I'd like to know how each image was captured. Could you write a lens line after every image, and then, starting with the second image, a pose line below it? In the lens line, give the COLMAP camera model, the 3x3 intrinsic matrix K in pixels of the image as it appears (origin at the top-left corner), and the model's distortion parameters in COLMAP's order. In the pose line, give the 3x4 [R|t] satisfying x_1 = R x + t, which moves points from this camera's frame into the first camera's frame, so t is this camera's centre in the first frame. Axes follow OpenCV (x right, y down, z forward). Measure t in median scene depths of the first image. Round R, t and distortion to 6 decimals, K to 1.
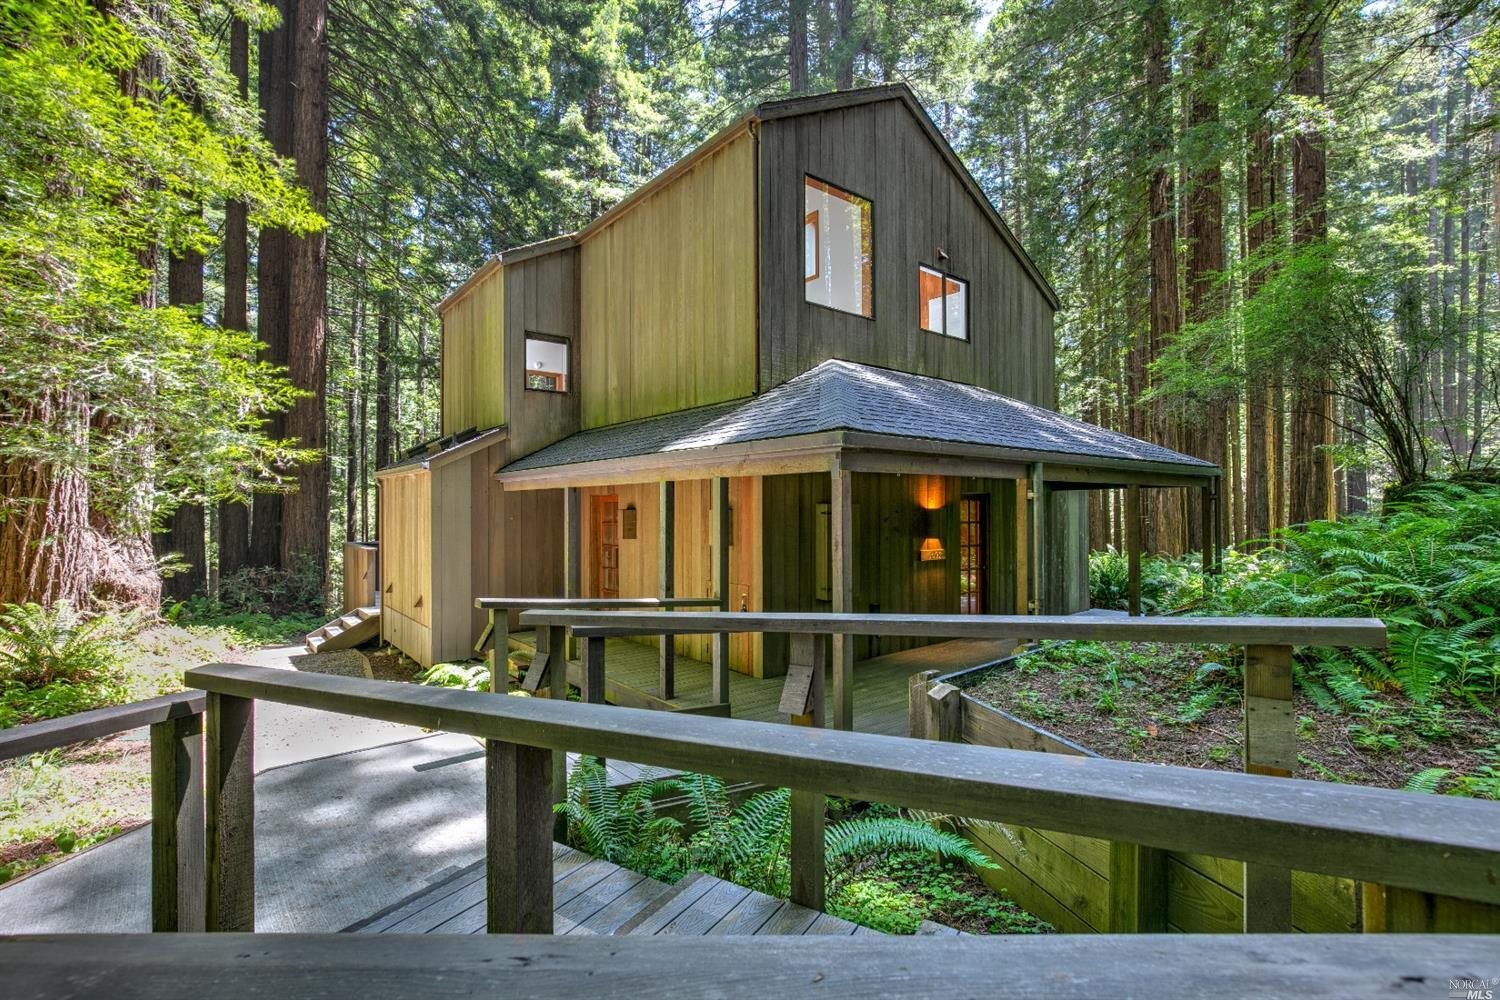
lens RADIAL K [[677.7, 0, 752.2], [0, 677.7, 500.8], [0, 0, 1]] dist [0.001010, -0.000727]
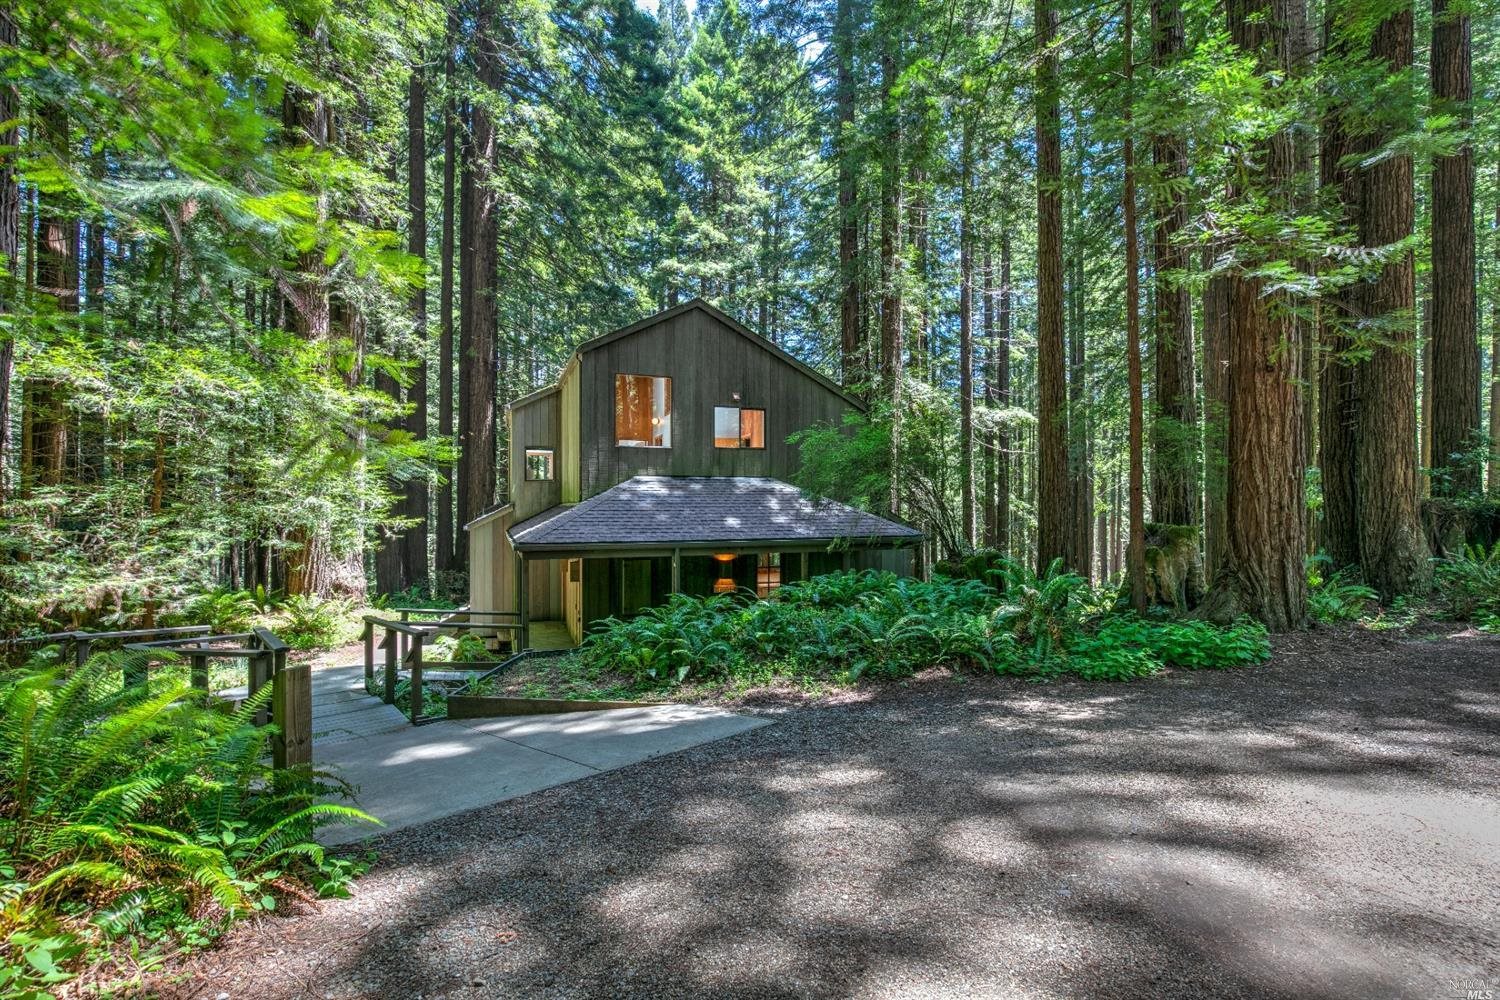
lens RADIAL K [[677.7, 0, 752.2], [0, 677.7, 500.8], [0, 0, 1]] dist [0.001010, -0.000727]
pose [[0.944775, 0.003588, -0.327701, 0.771323], [0.000164, 0.999935, 0.011421, -0.134615], [0.327720, -0.010844, 0.944712, -0.424888]]
